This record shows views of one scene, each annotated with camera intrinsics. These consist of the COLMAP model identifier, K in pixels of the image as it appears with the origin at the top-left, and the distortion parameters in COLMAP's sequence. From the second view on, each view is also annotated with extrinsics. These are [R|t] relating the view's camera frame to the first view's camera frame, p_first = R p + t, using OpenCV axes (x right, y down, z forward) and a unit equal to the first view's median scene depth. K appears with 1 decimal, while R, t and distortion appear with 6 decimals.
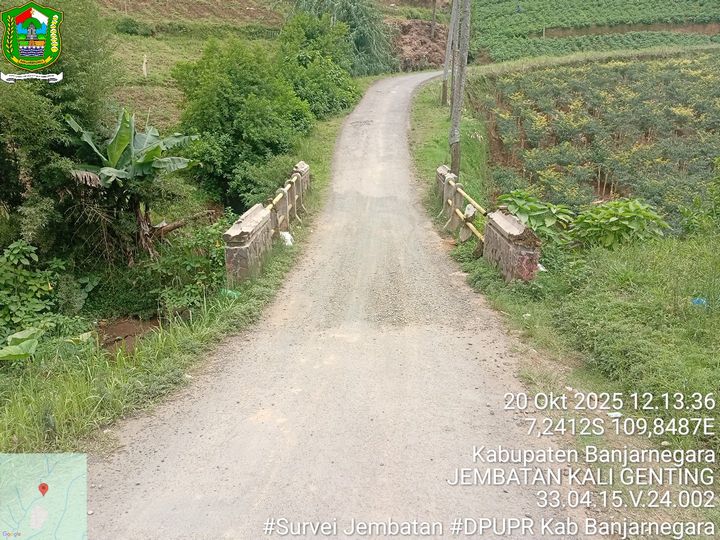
lens RADIAL K [[548.8, 0, 359.8], [0, 548.8, 268.8], [0, 0, 1]] dist [0.091770, -0.186518]
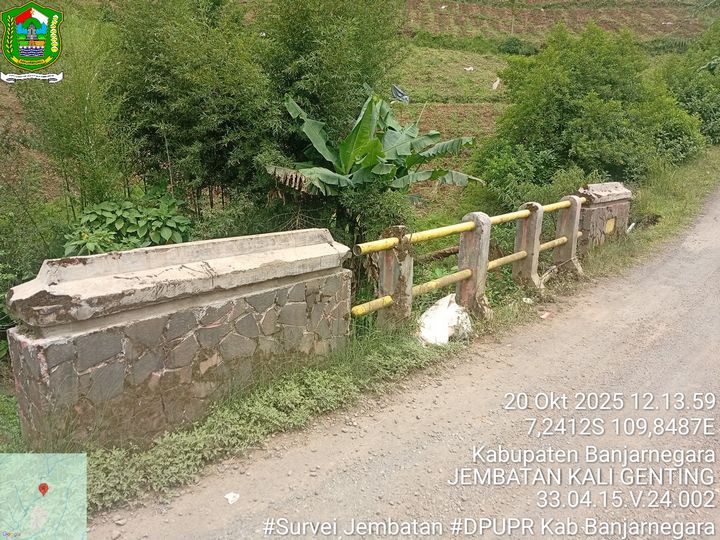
lens RADIAL K [[548.8, 0, 359.8], [0, 548.8, 268.8], [0, 0, 1]] dist [0.091770, -0.186518]
pose [[0.770842, 0.171465, -0.613517, 0.039164], [-0.214146, 0.976794, 0.003934, -0.041922], [0.599954, 0.128350, 0.789672, 0.303194]]
